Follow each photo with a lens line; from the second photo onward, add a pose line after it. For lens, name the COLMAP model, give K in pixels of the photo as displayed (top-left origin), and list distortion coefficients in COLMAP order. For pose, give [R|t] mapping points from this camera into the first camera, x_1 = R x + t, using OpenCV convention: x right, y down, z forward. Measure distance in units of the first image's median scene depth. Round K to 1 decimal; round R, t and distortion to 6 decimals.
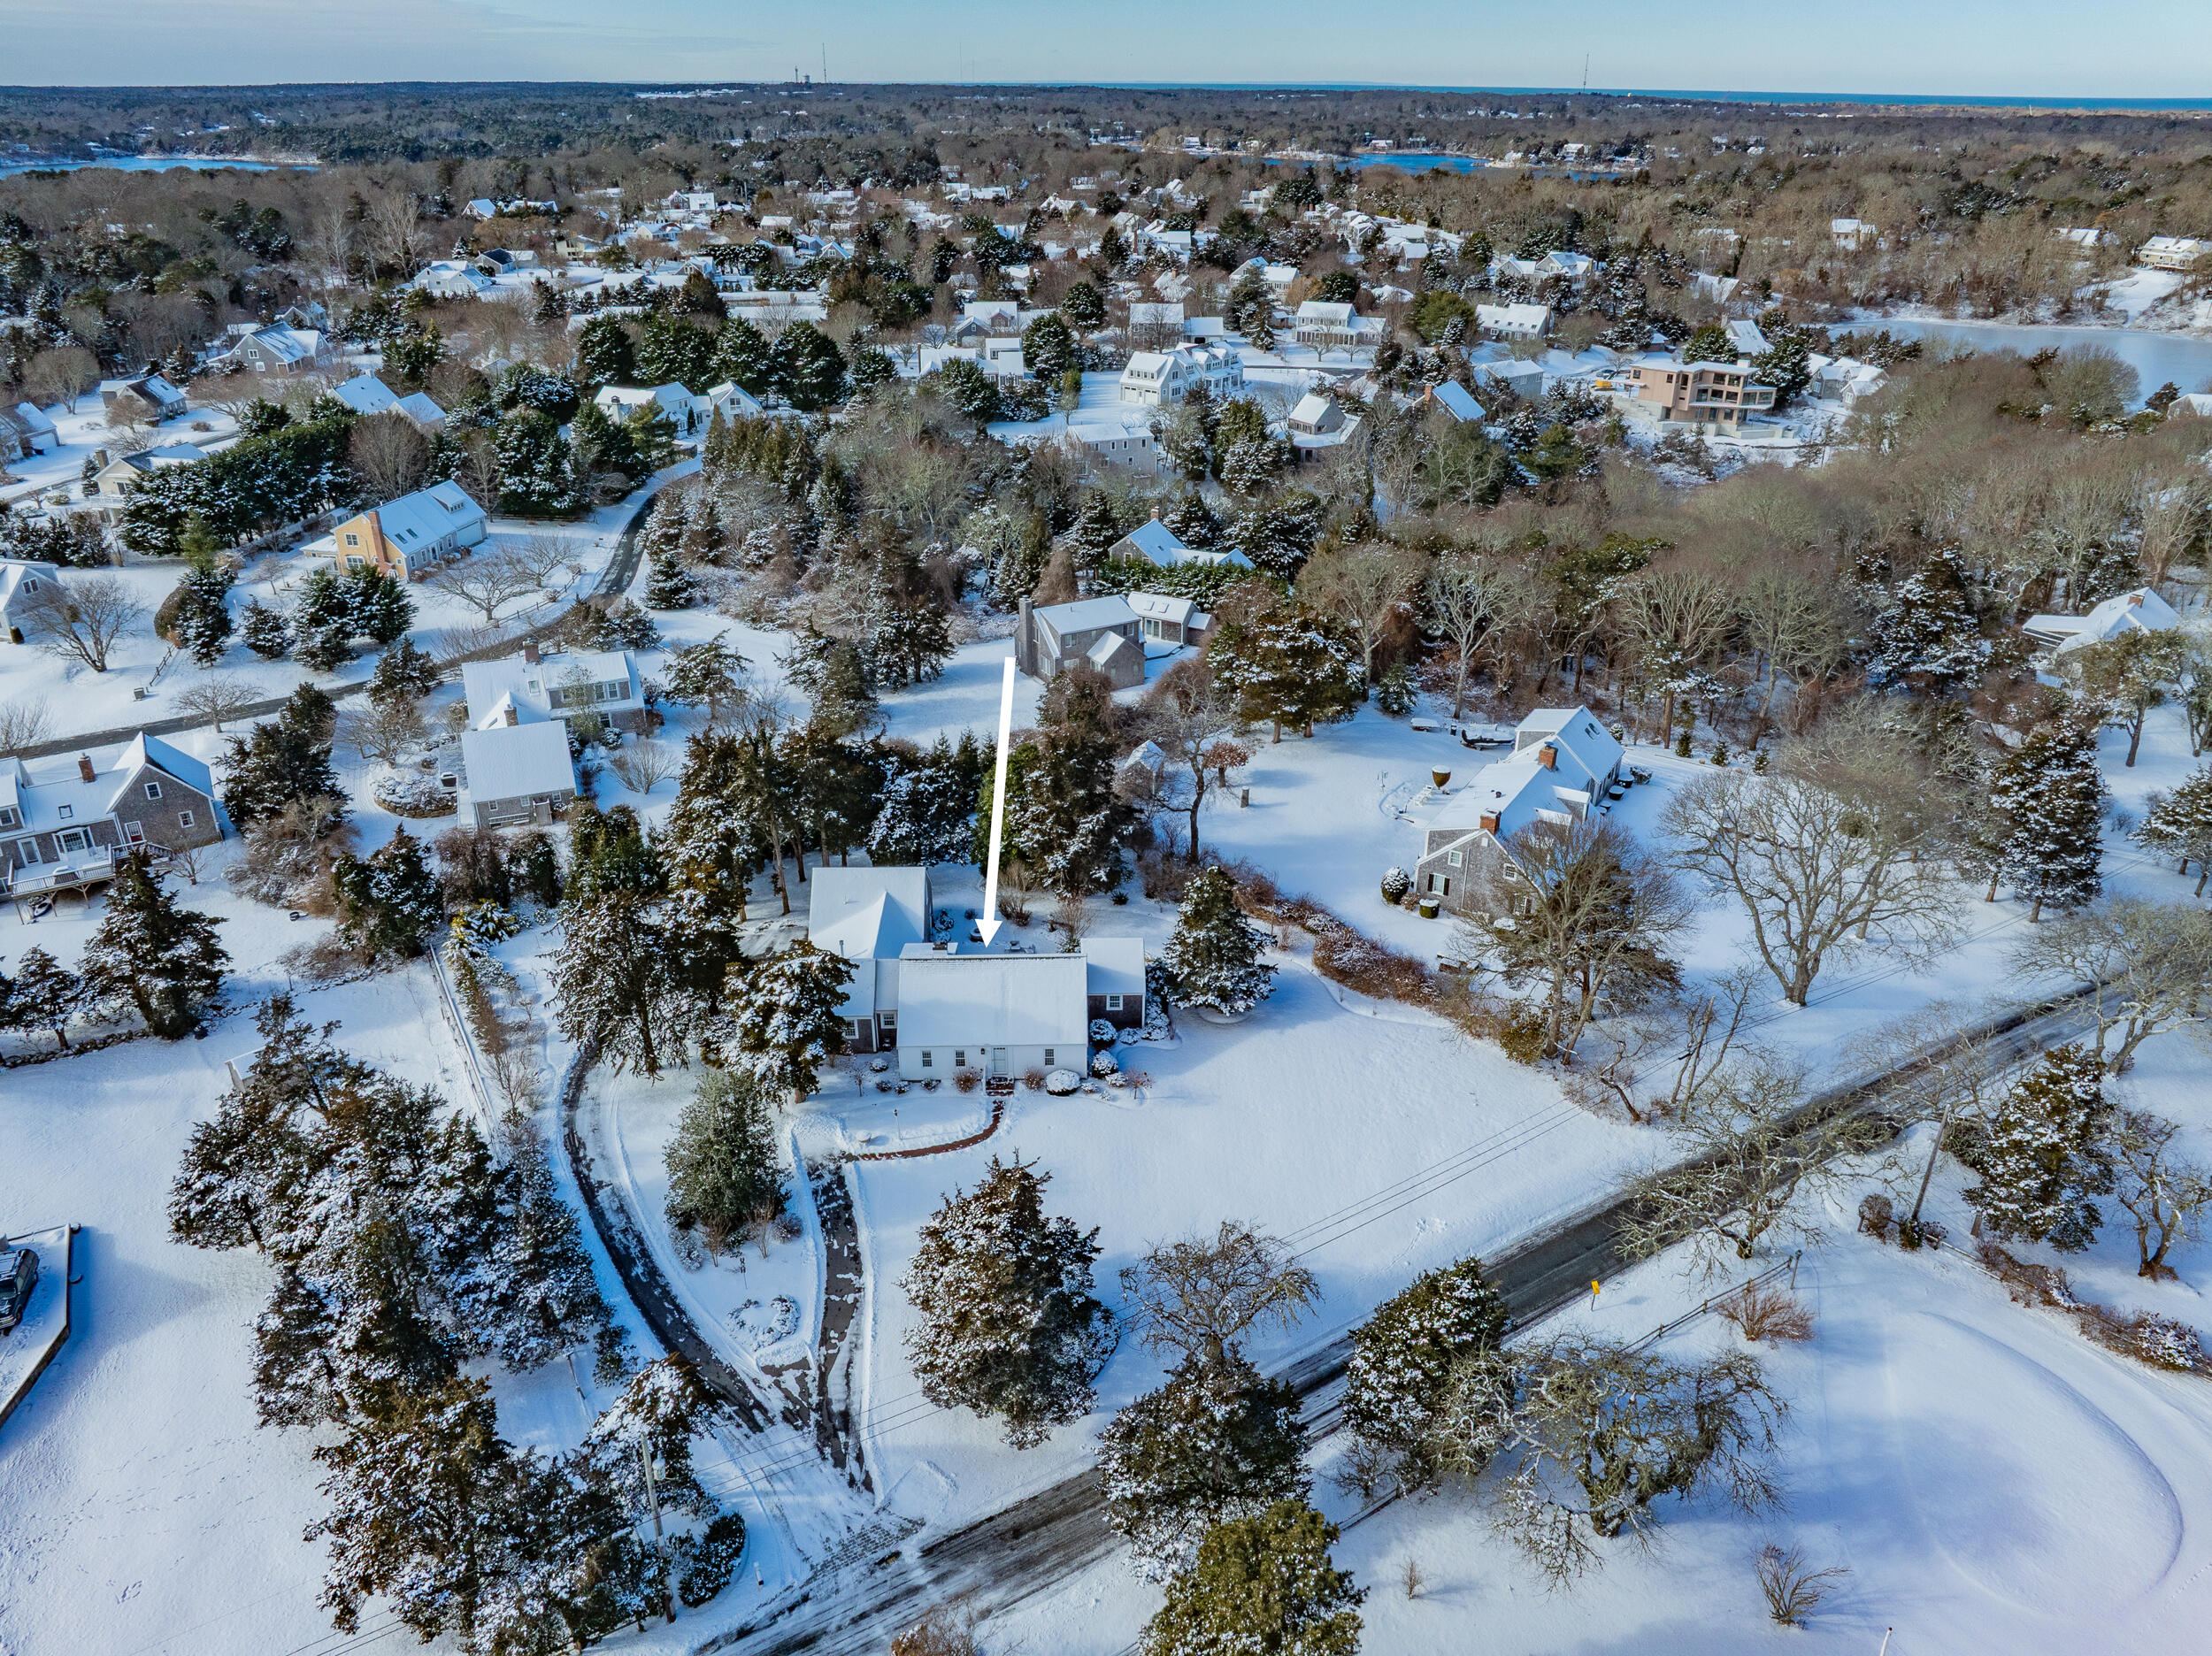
lens RADIAL K [[1563.7, 0, 1106.0], [0, 1563.7, 828.0], [0, 0, 1]] dist [-0.038614, 0.000202]
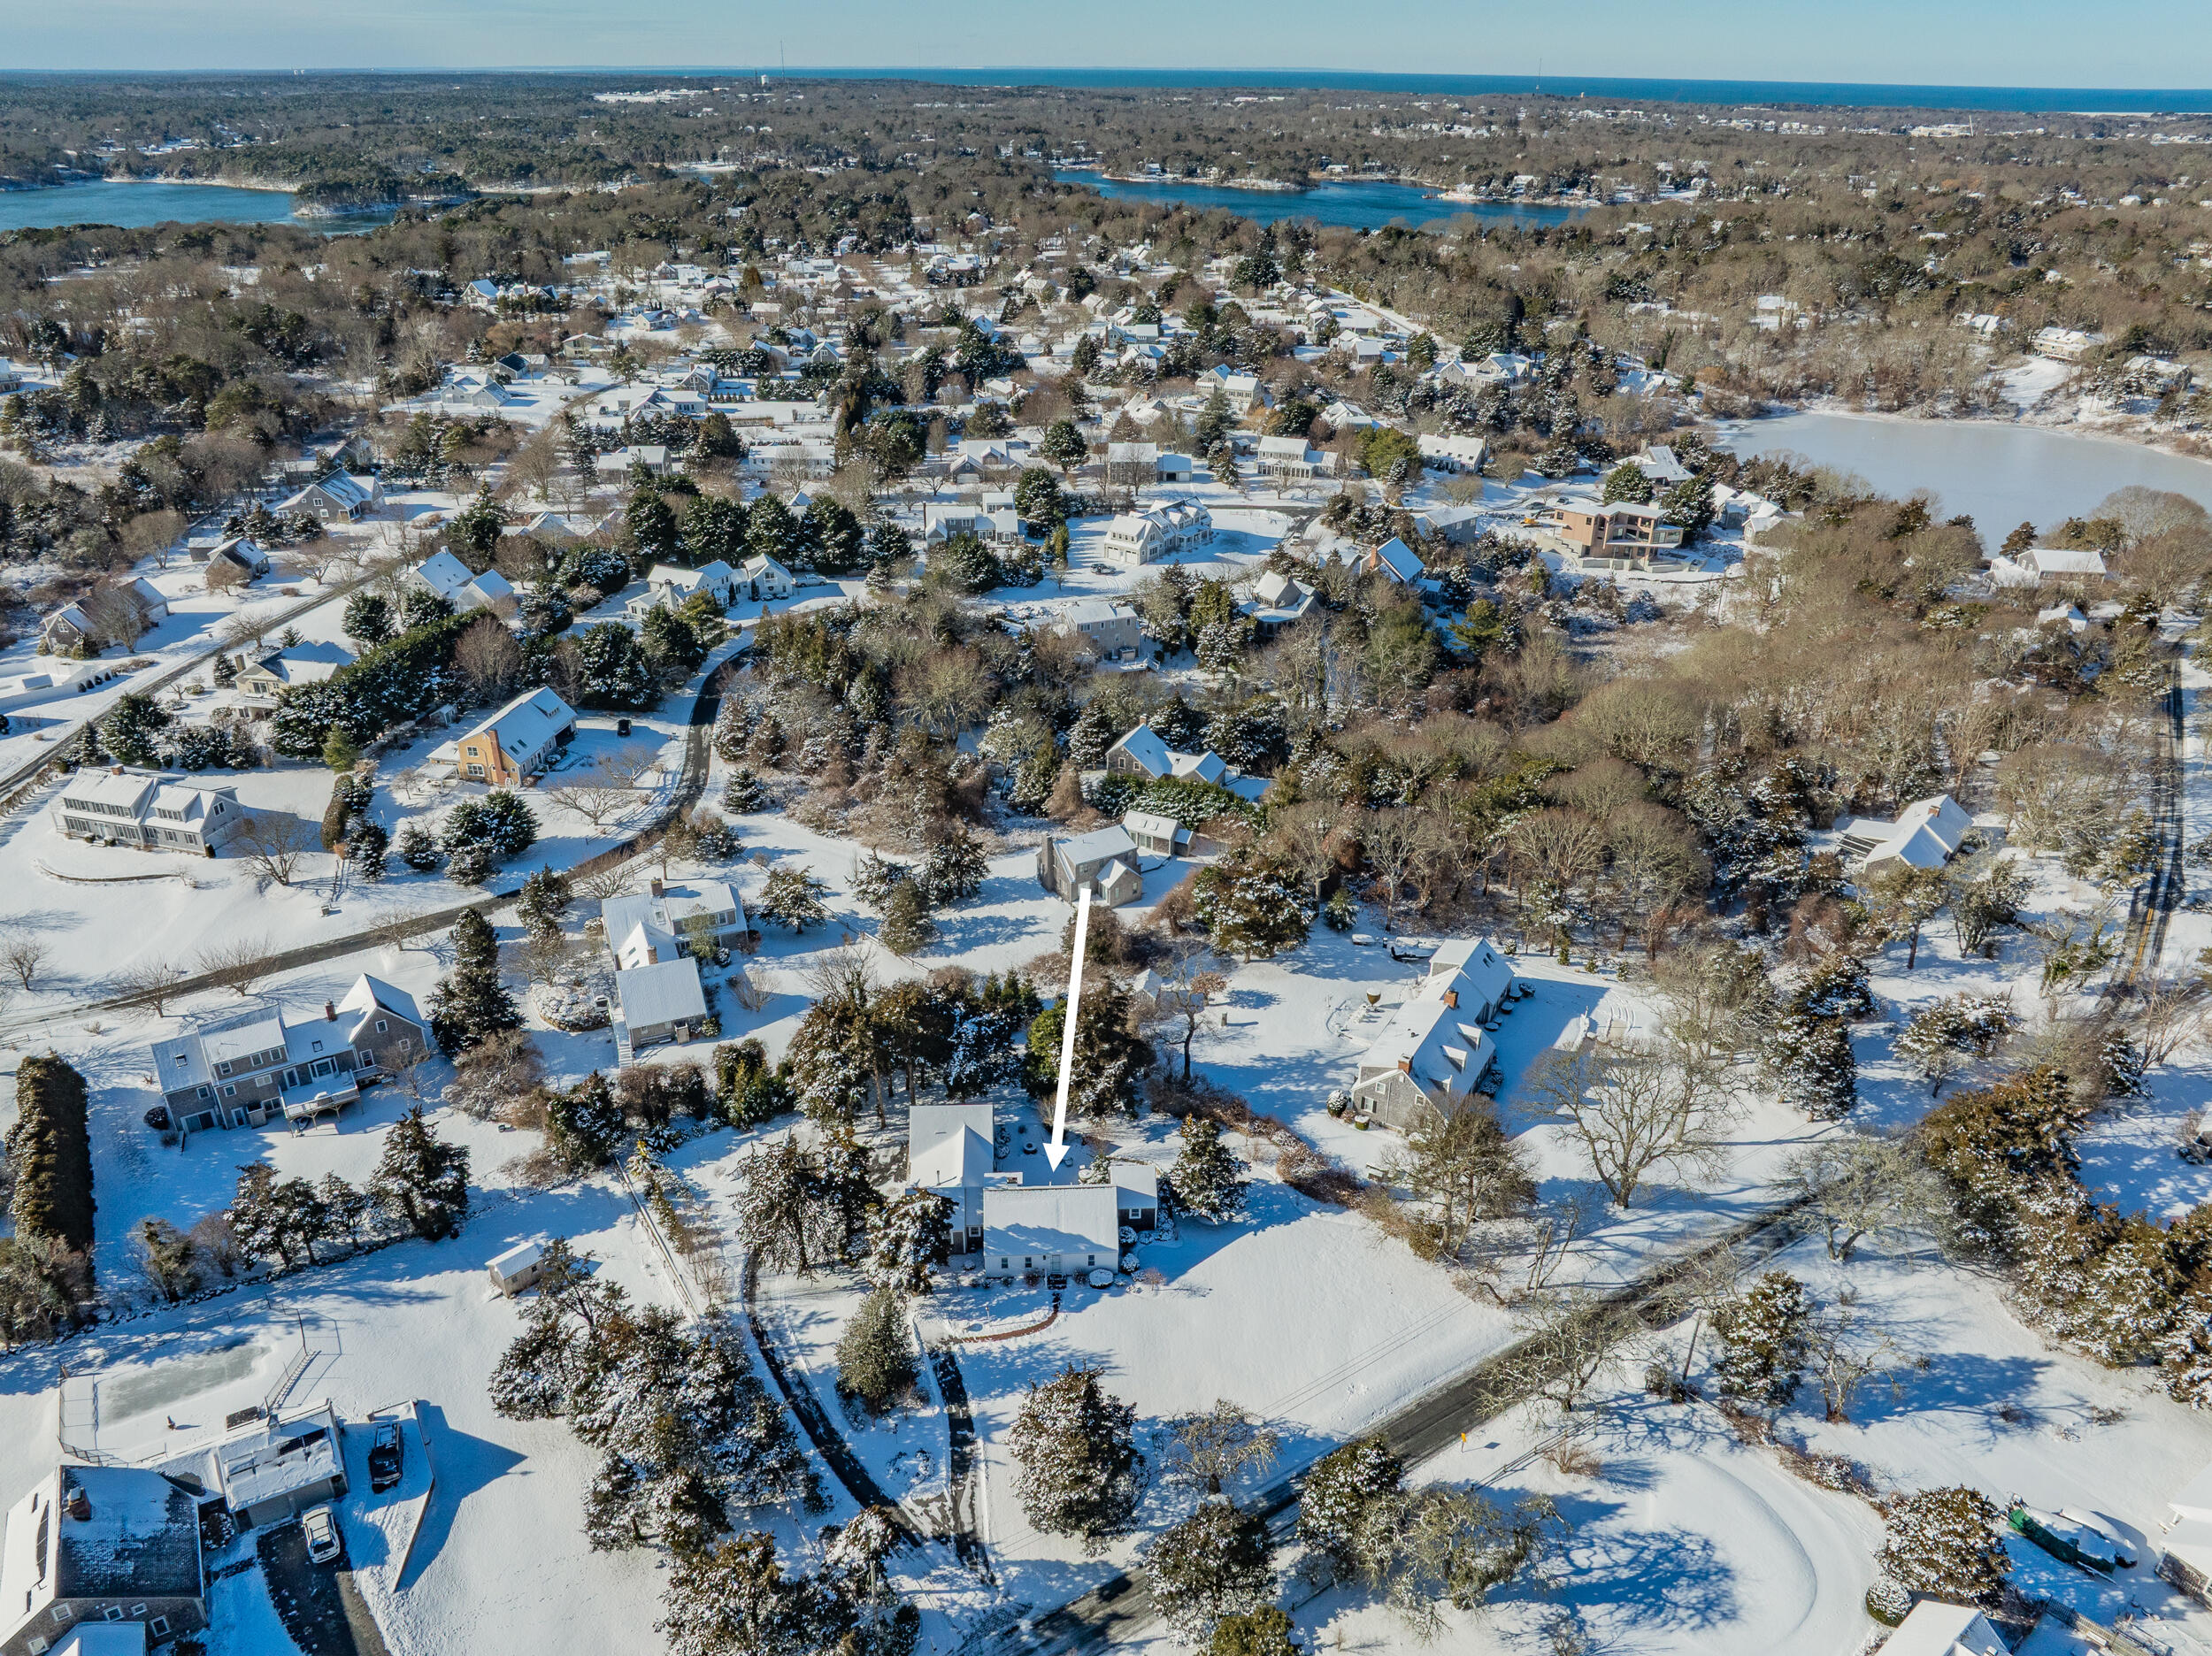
lens RADIAL K [[1563.7, 0, 1106.0], [0, 1563.7, 828.0], [0, 0, 1]] dist [-0.038614, 0.000202]
pose [[0.999688, -0.008594, 0.023464, -0.035067], [0.008405, 0.999932, 0.008119, -0.169931], [-0.023532, -0.007919, 0.999692, -0.271176]]
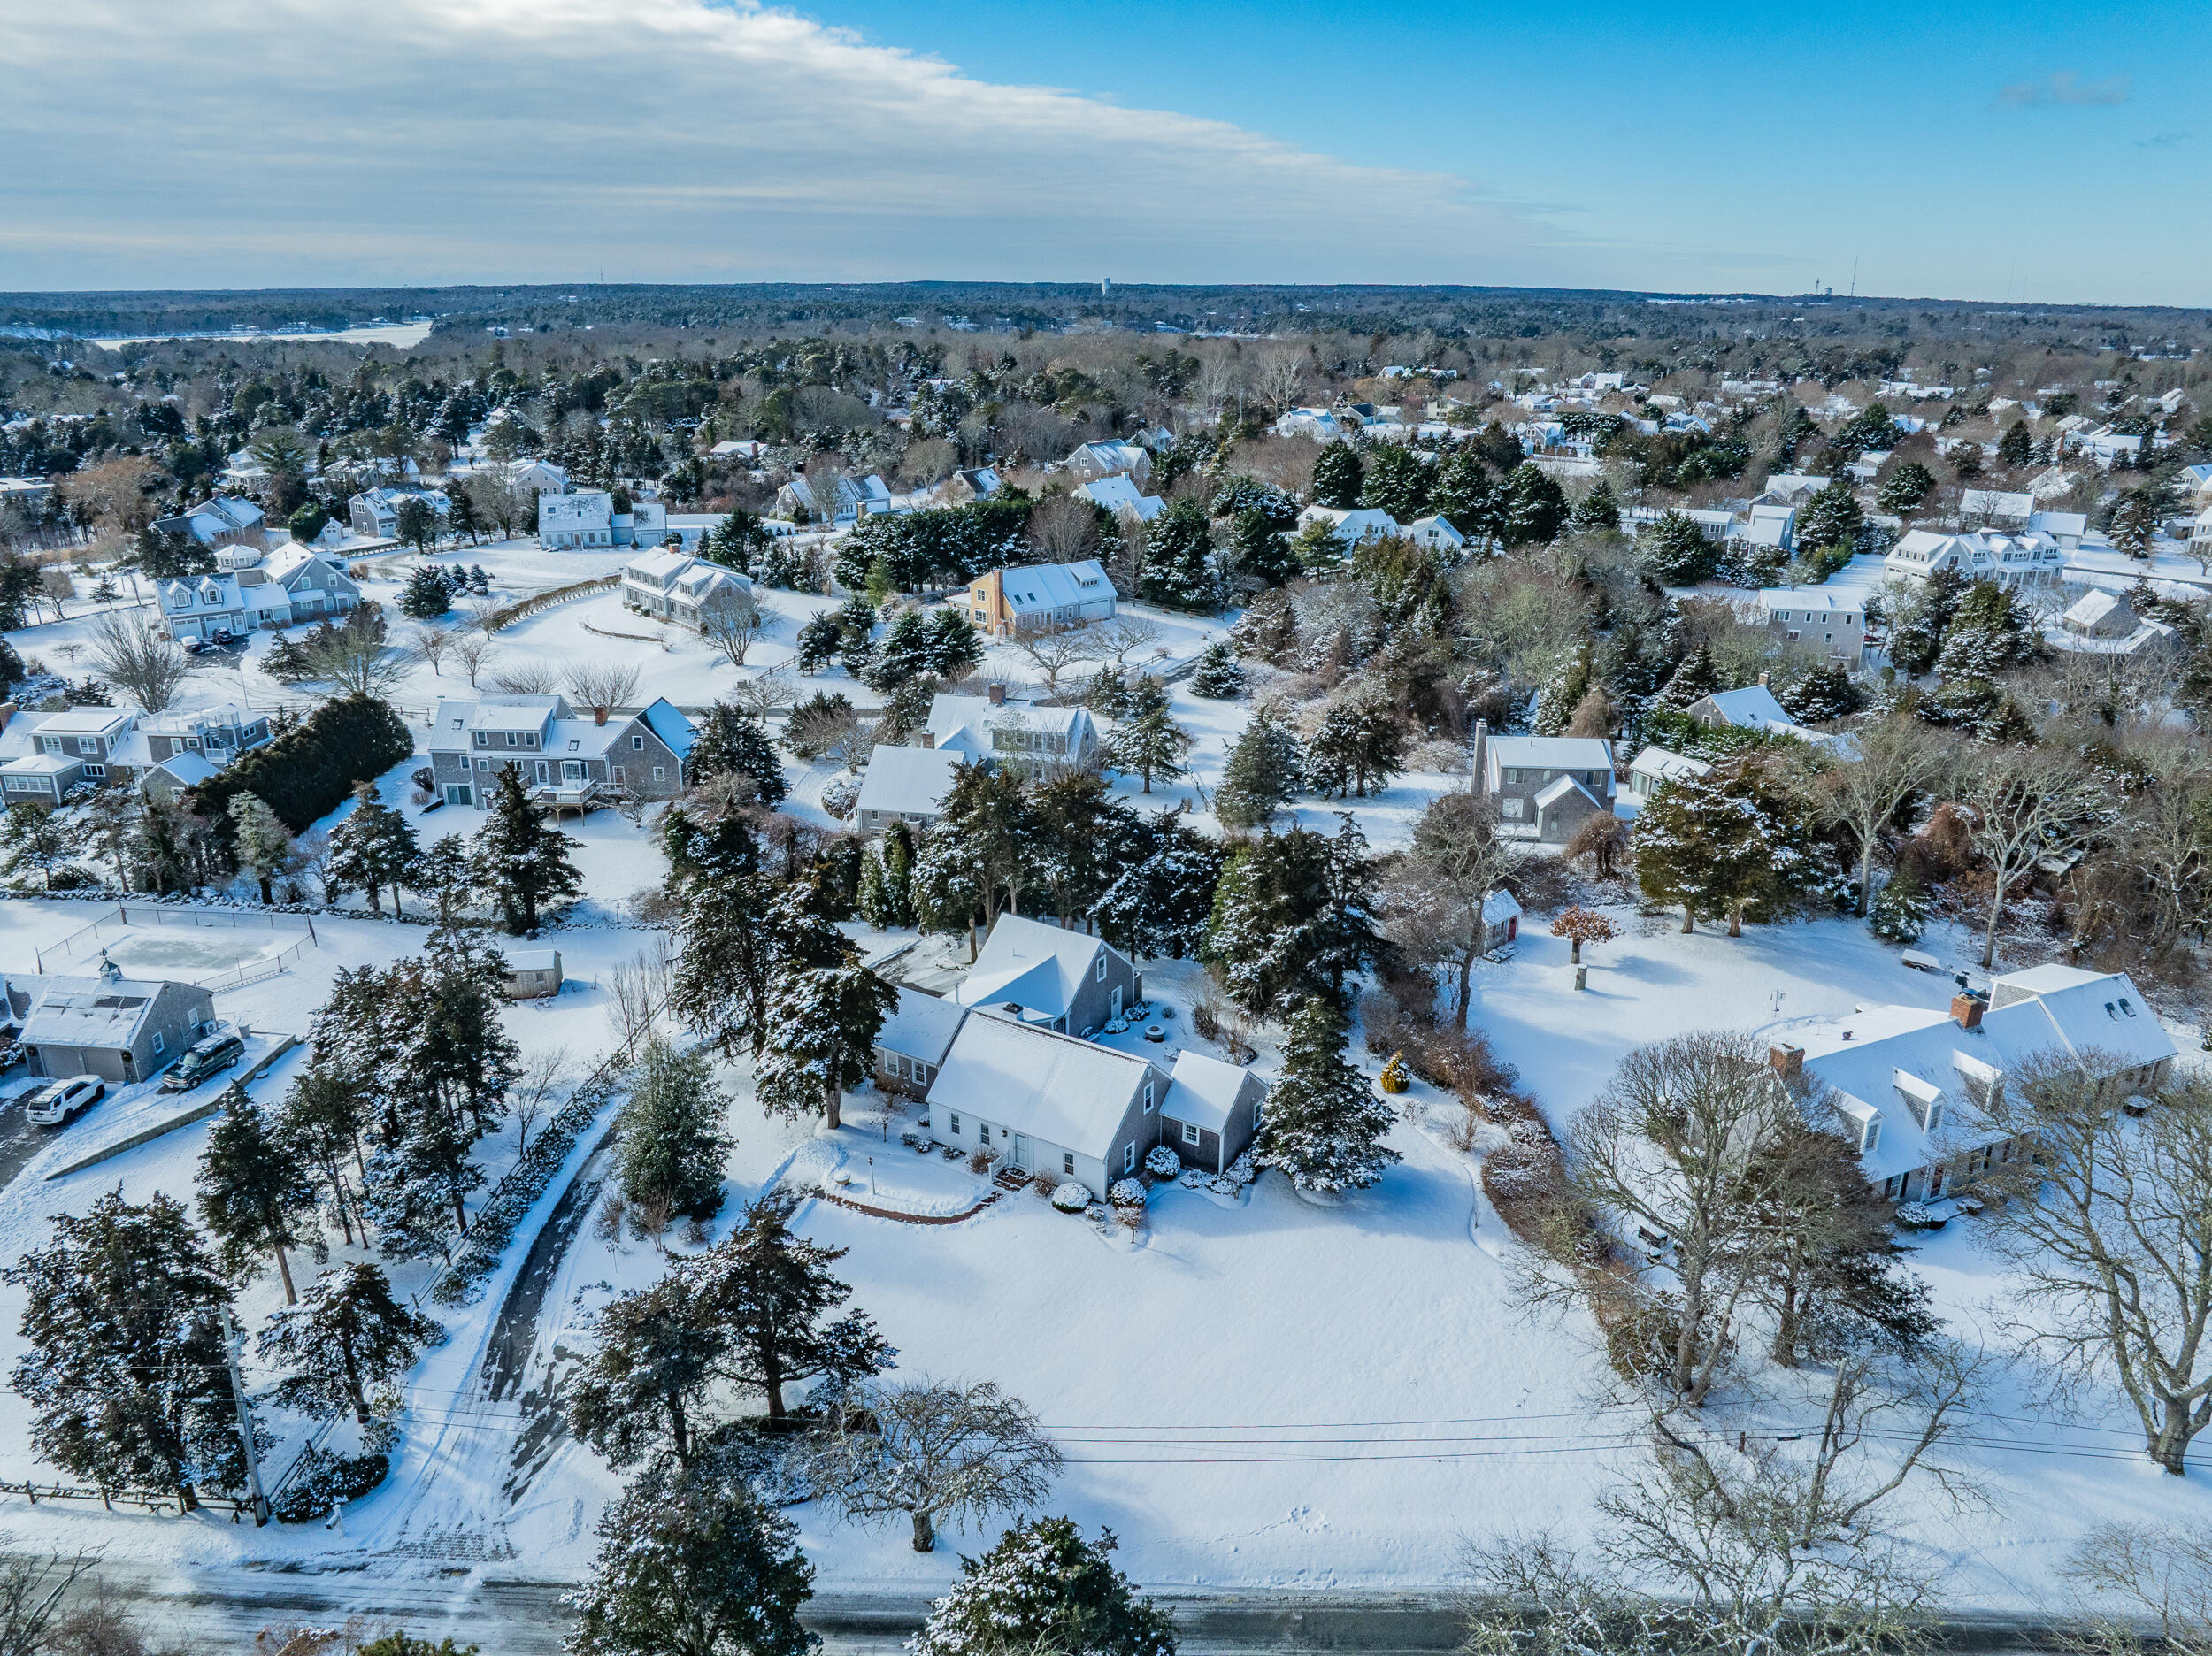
lens RADIAL K [[1563.7, 0, 1106.0], [0, 1563.7, 828.0], [0, 0, 1]] dist [-0.038614, 0.000202]
pose [[0.825989, 0.188074, -0.531385, 0.262491], [-0.249733, 0.967228, -0.045854, 0.002708], [0.505347, 0.170580, 0.845888, 0.173781]]
